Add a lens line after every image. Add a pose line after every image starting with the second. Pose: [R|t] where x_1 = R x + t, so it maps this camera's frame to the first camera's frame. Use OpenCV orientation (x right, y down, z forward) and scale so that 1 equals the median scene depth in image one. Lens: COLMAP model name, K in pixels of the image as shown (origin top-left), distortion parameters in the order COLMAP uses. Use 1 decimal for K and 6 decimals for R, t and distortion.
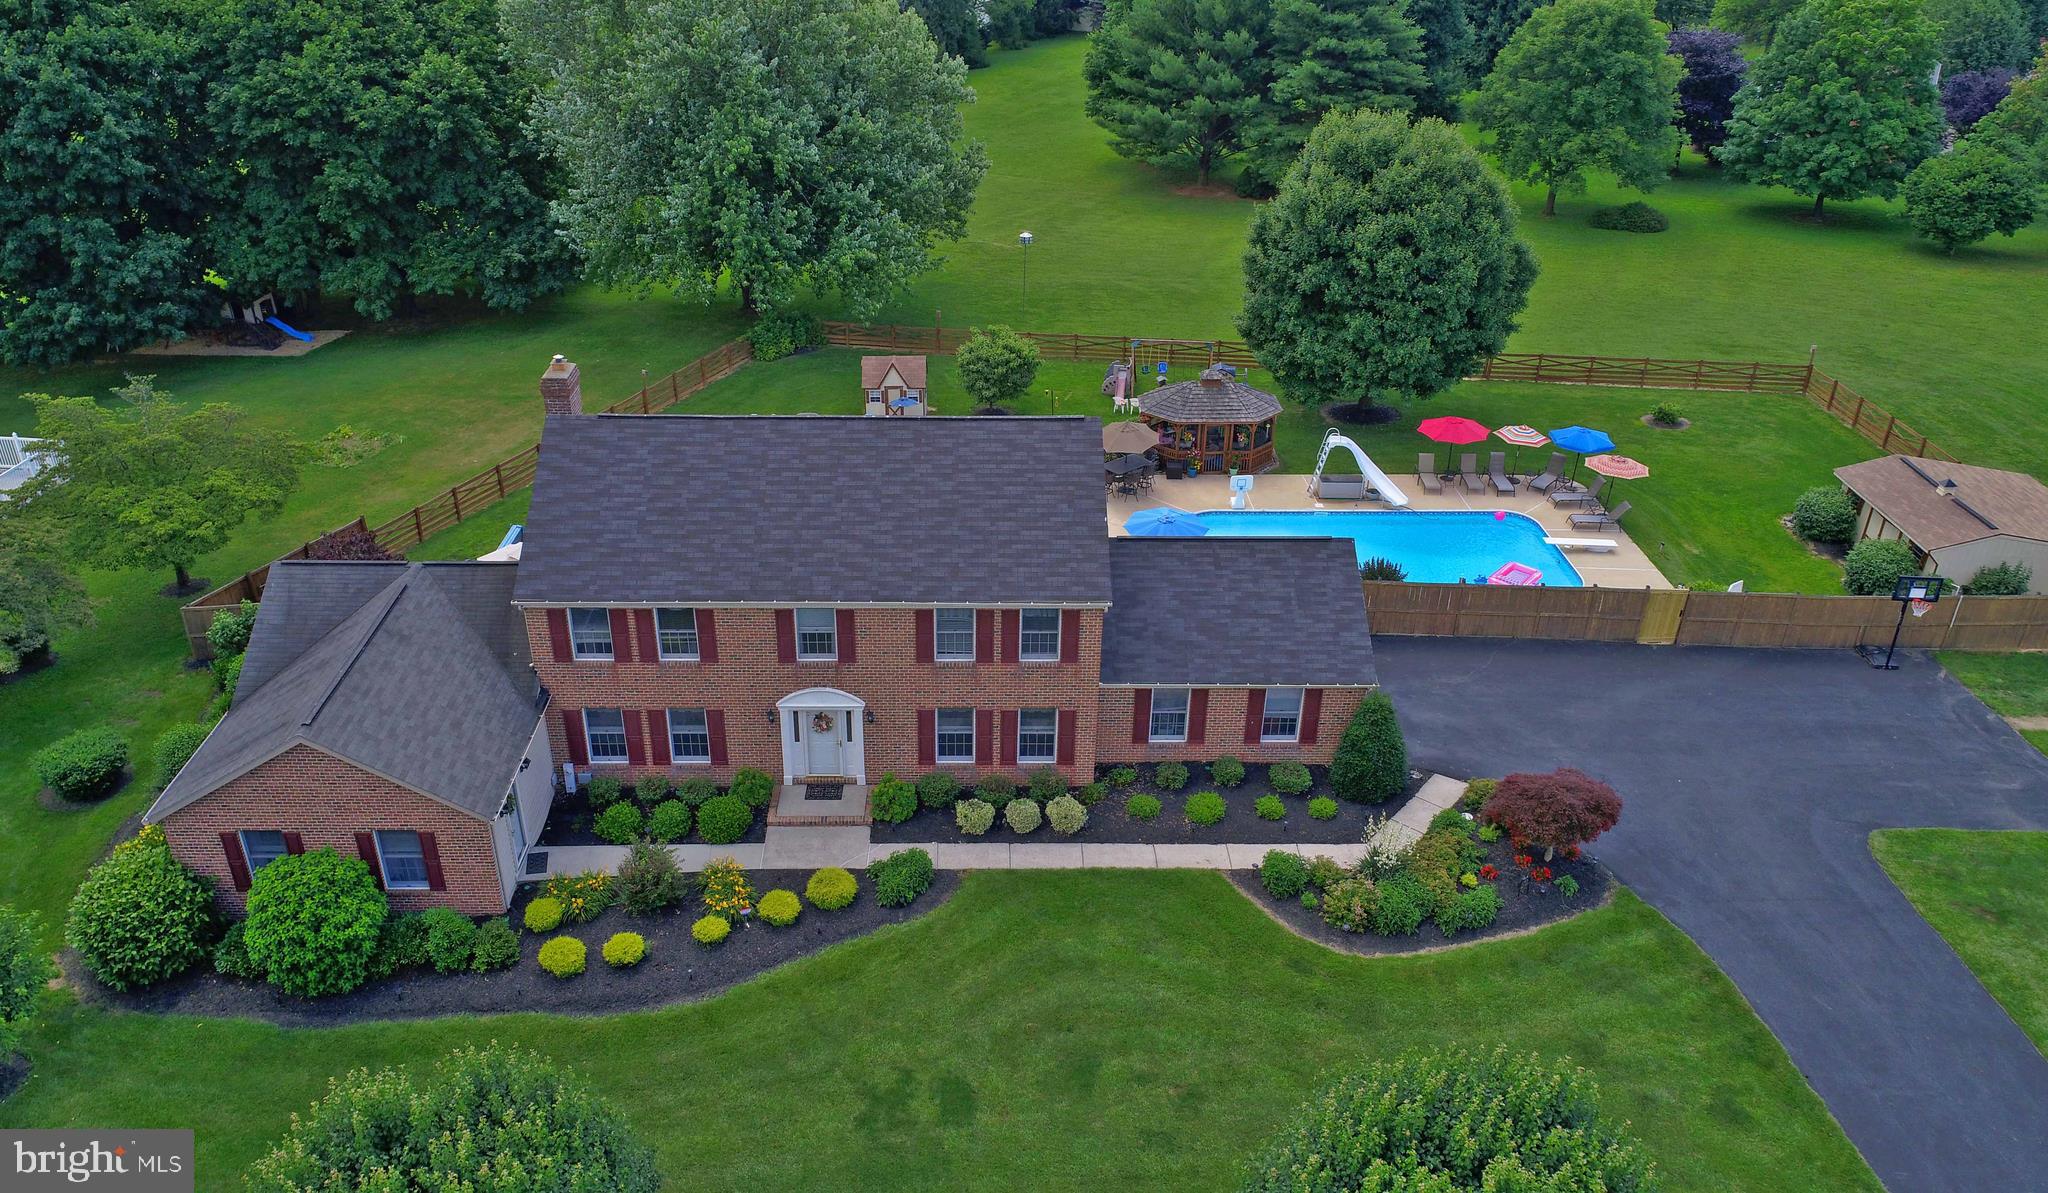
lens RADIAL K [[1471.0, 0, 998.6], [0, 1471.0, 604.7], [0, 0, 1]] dist [-0.000771, -0.000271]
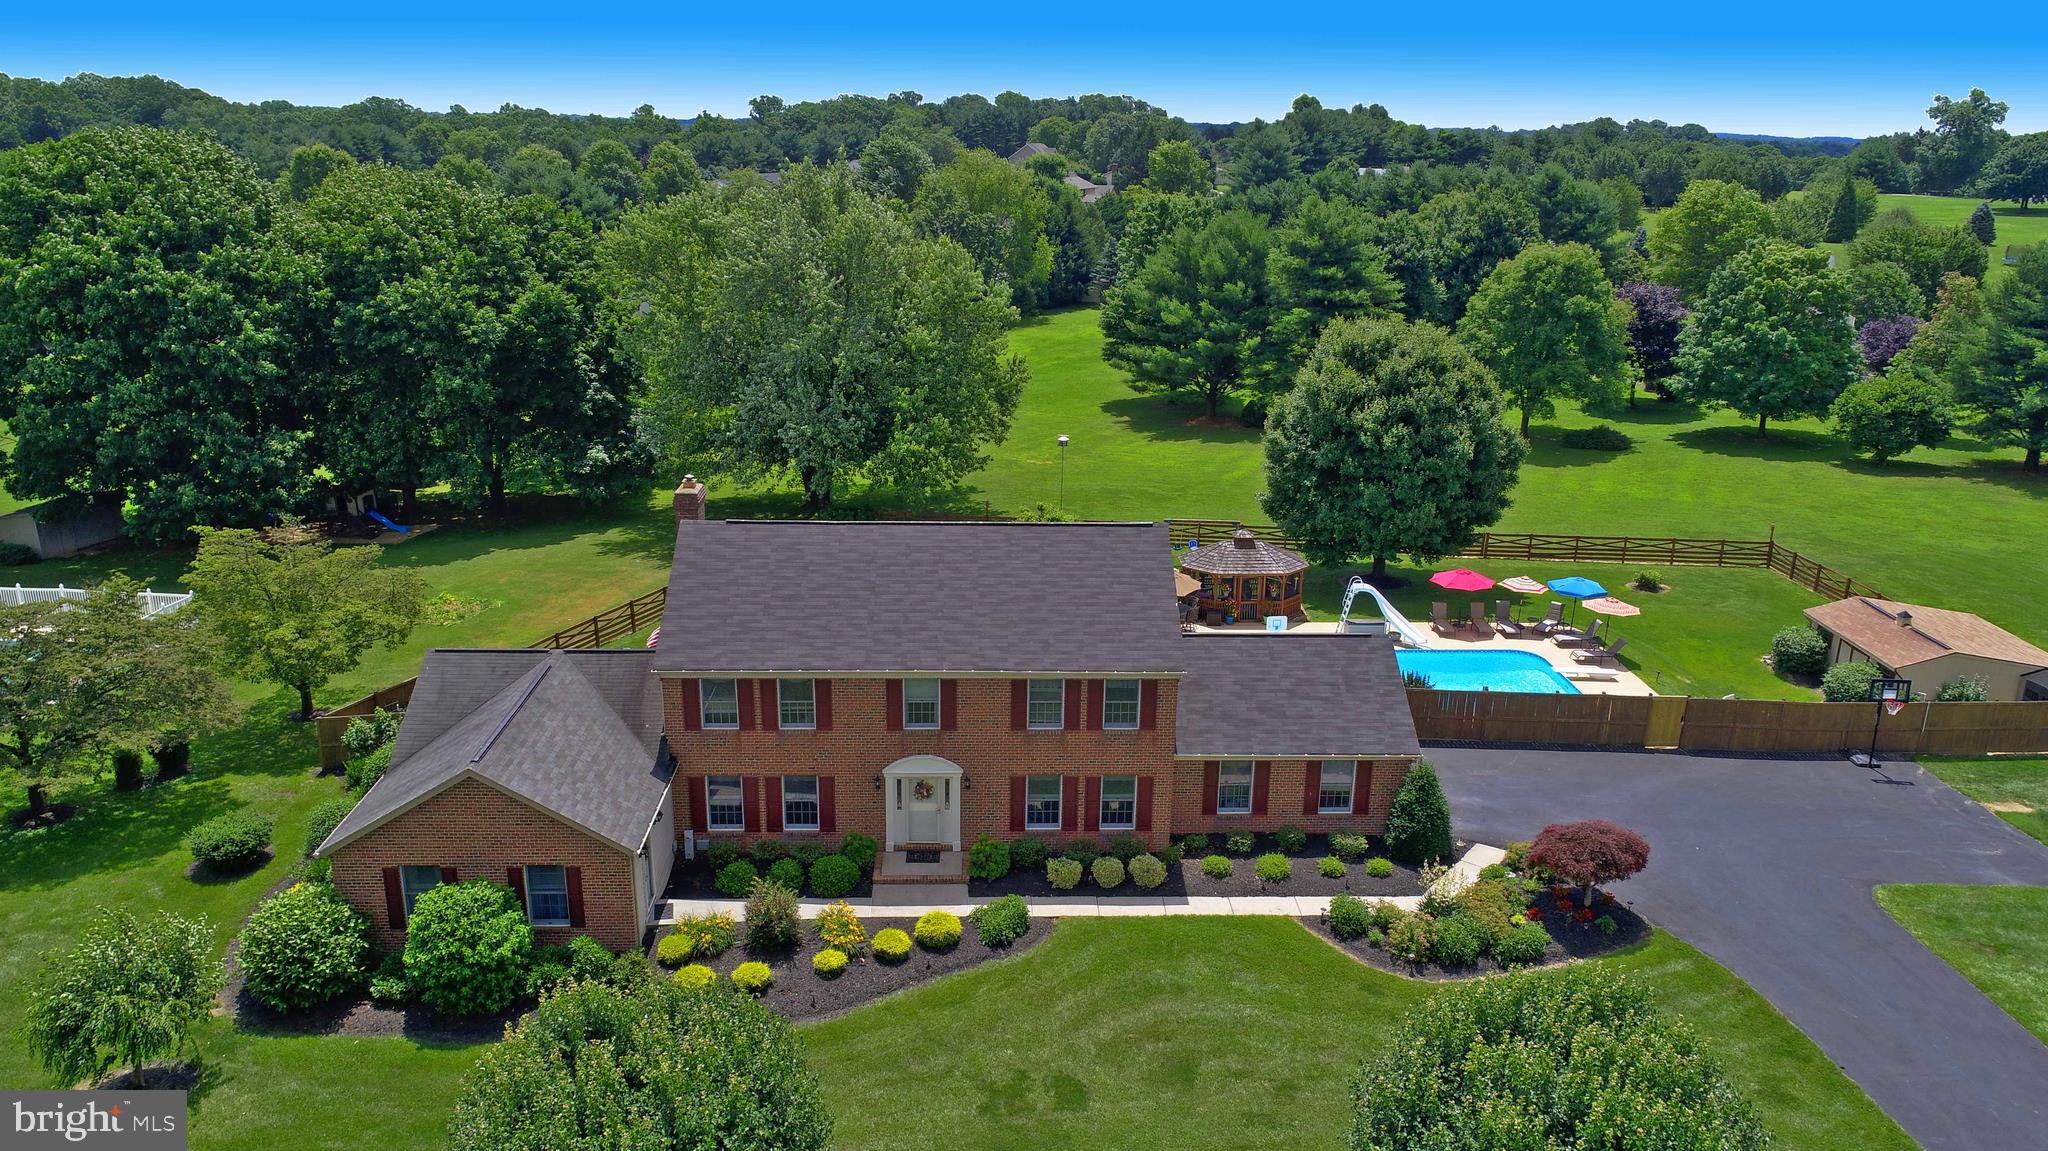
lens RADIAL K [[1426.3, 0, 1035.6], [0, 1426.3, 579.2], [0, 0, 1]] dist [-0.000296, -0.000689]
pose [[0.999675, -0.001195, 0.025479, -0.060103], [0.006166, 0.980599, -0.195930, 0.129178], [-0.024750, 0.196023, 0.980287, -0.075483]]
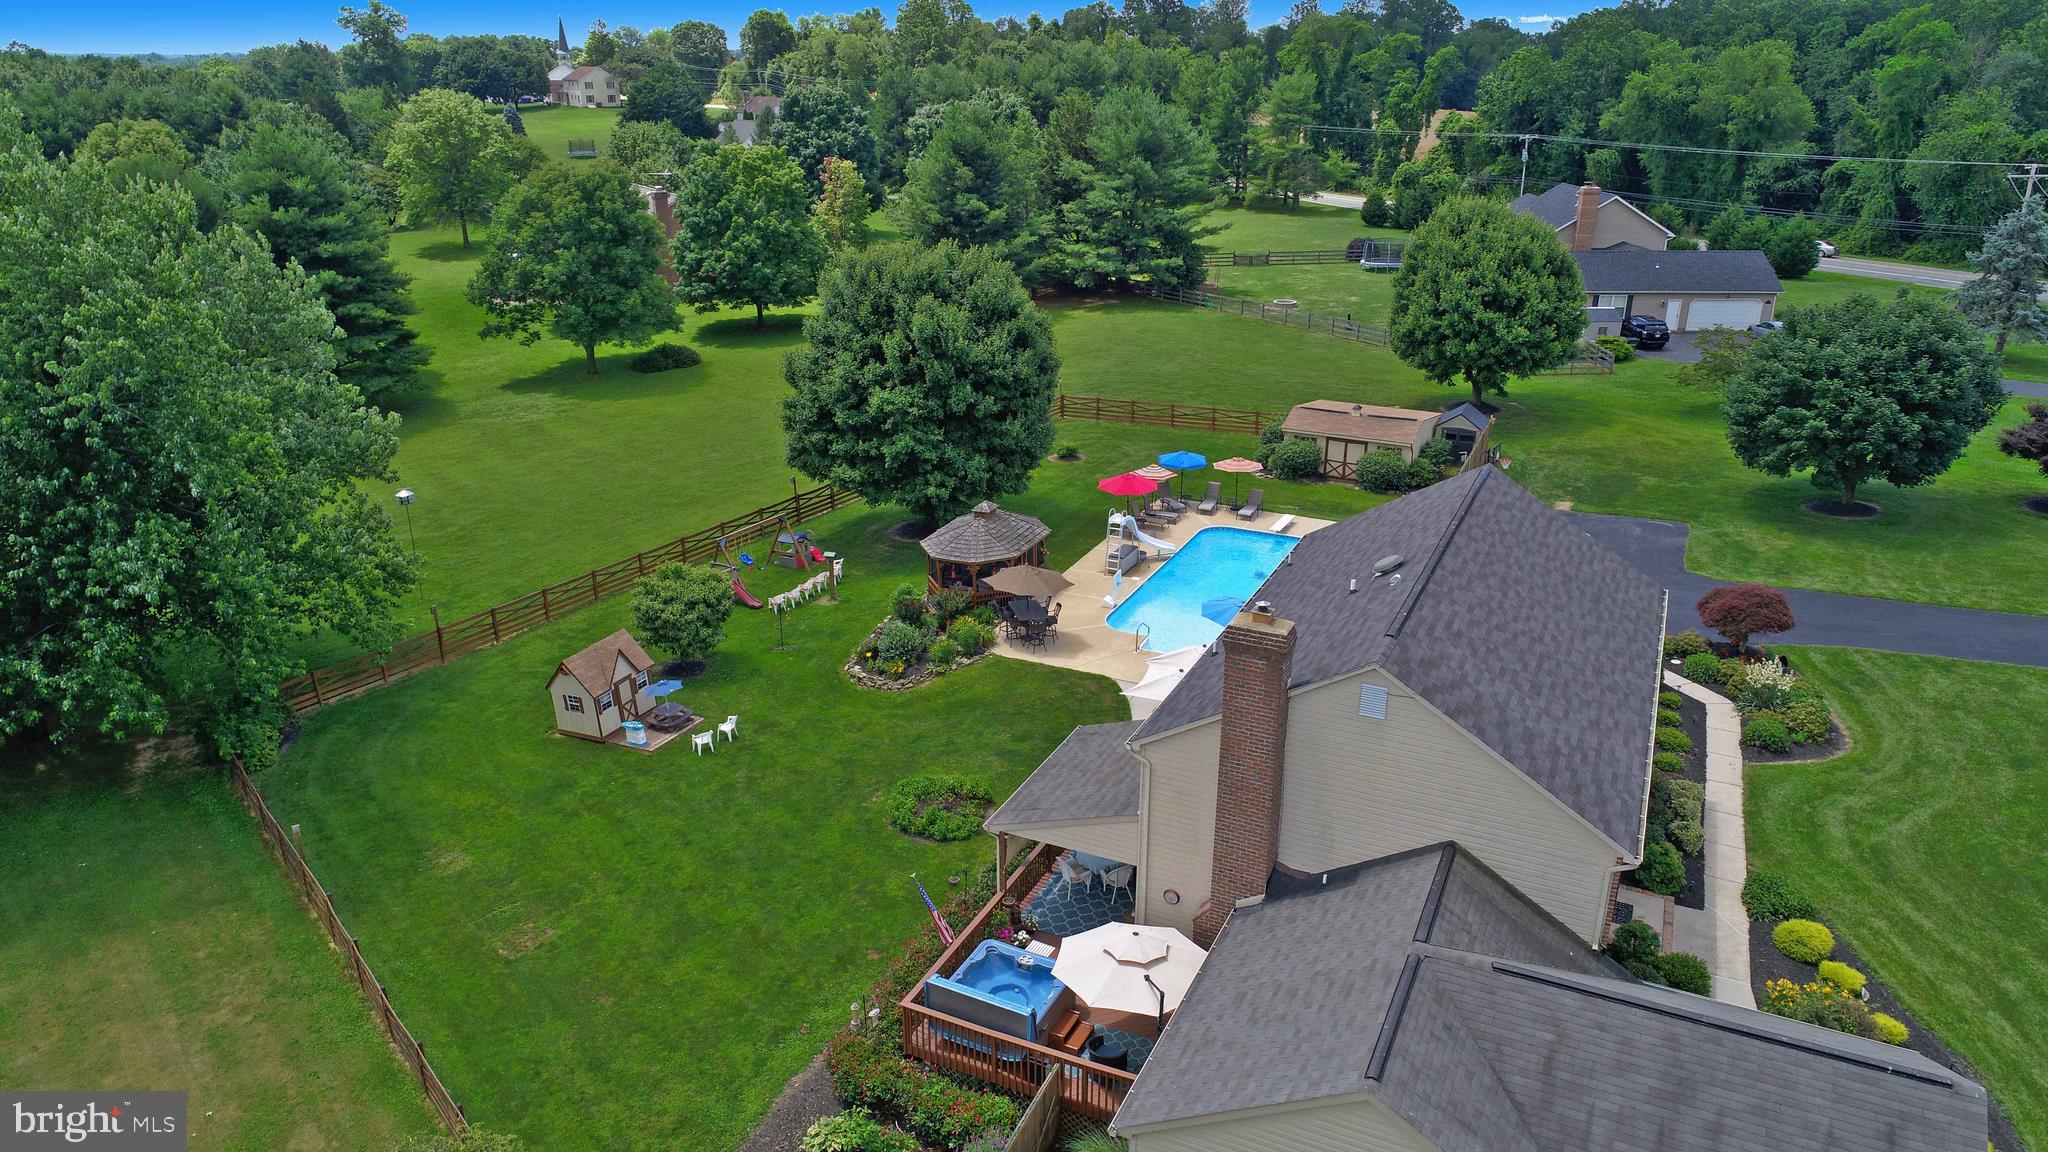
lens RADIAL K [[1357.6, 0, 1023.4], [0, 1357.6, 579.3], [0, 0, 1]] dist [-0.002583, -0.000291]
pose [[0.445683, -0.332433, 0.831177, -0.883389], [0.437813, 0.890815, 0.121528, -0.309882], [-0.780825, 0.309737, 0.542564, 0.745043]]
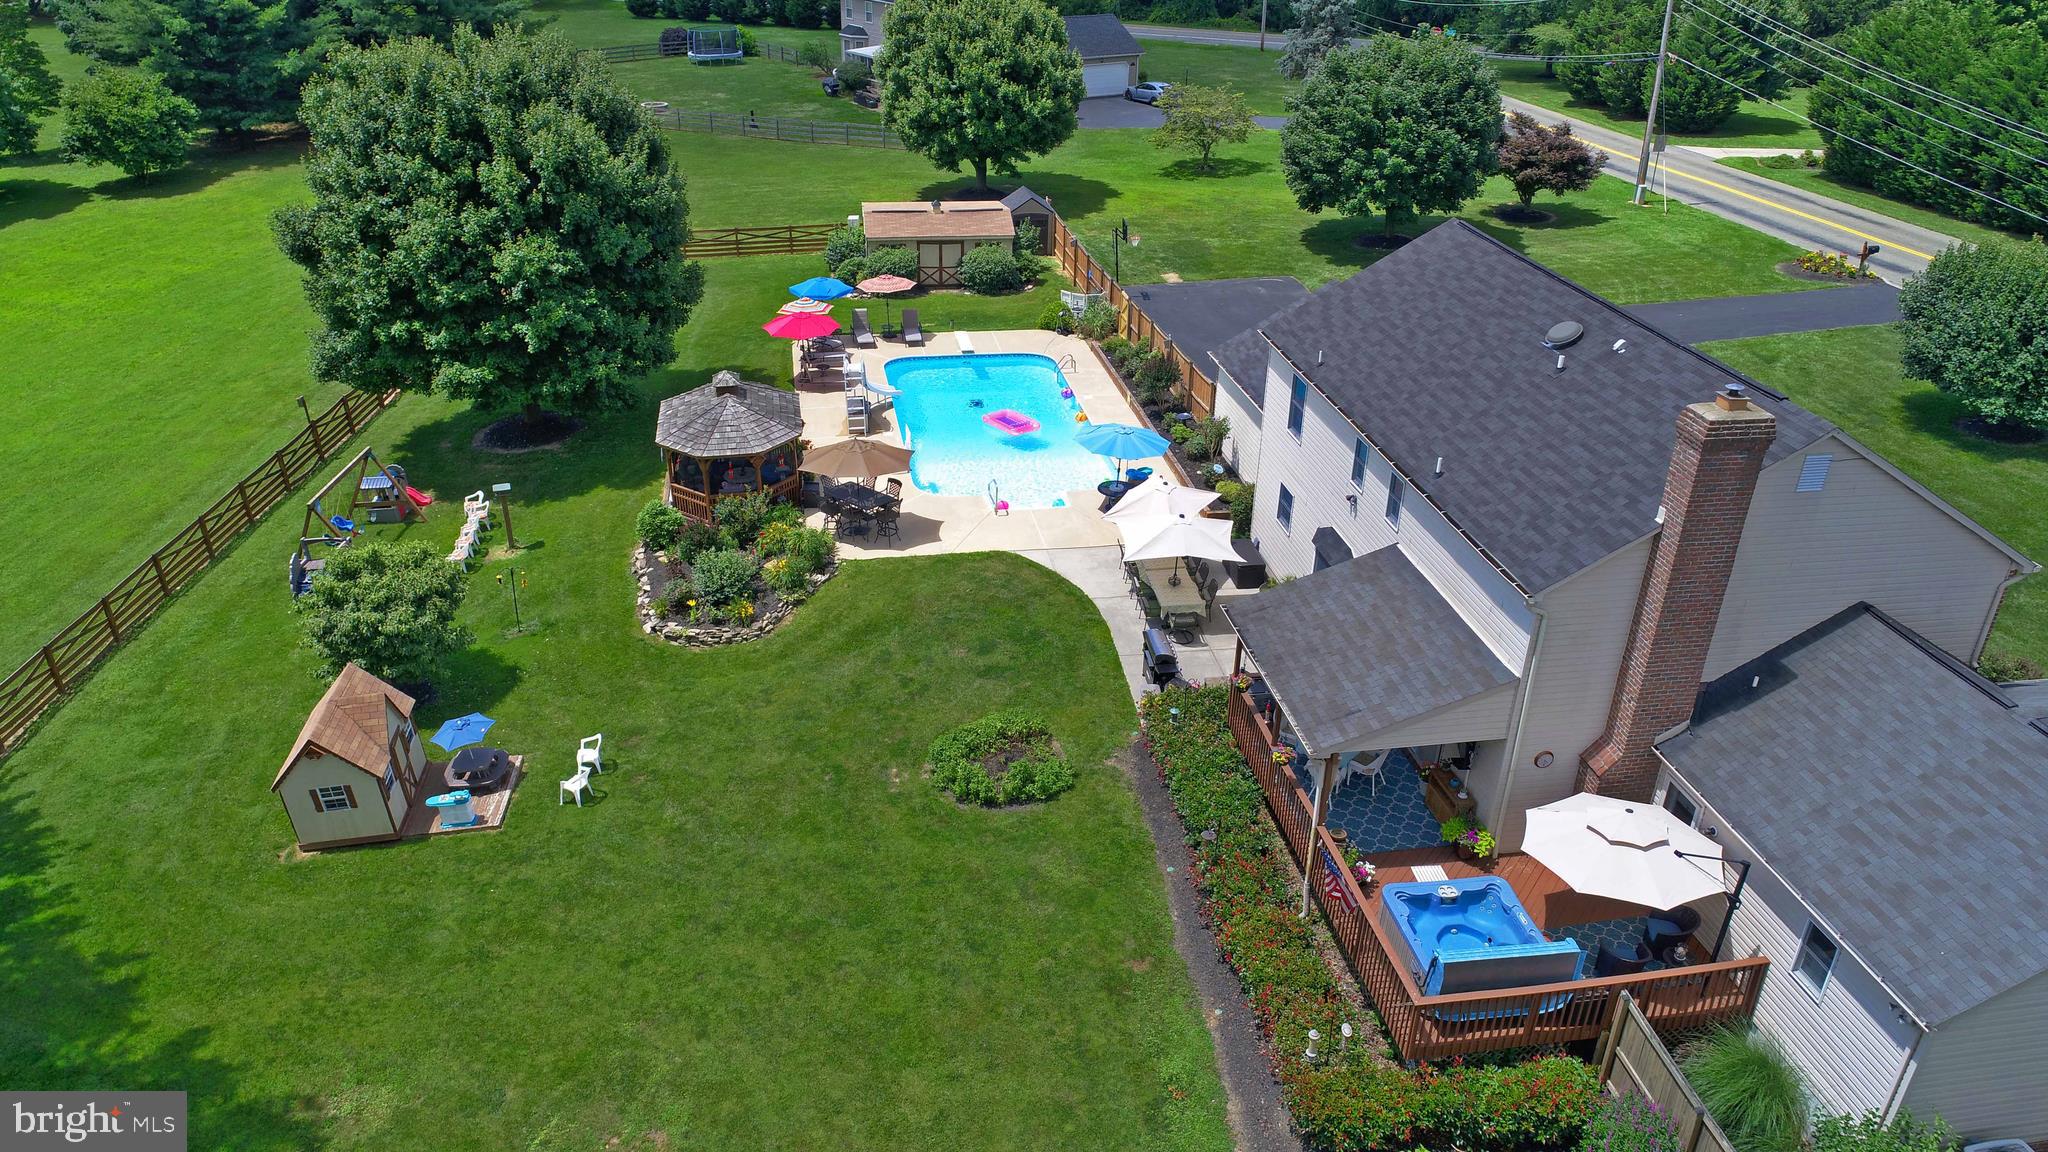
lens RADIAL K [[1406.6, 0, 1023.7], [0, 1406.6, 571.2], [0, 0, 1]] dist [-0.005437, -0.002301]
pose [[-0.147039, -0.465596, 0.872697, -0.782821], [0.463655, 0.746907, 0.476606, -0.513029], [-0.873729, 0.474710, 0.106052, 1.230488]]
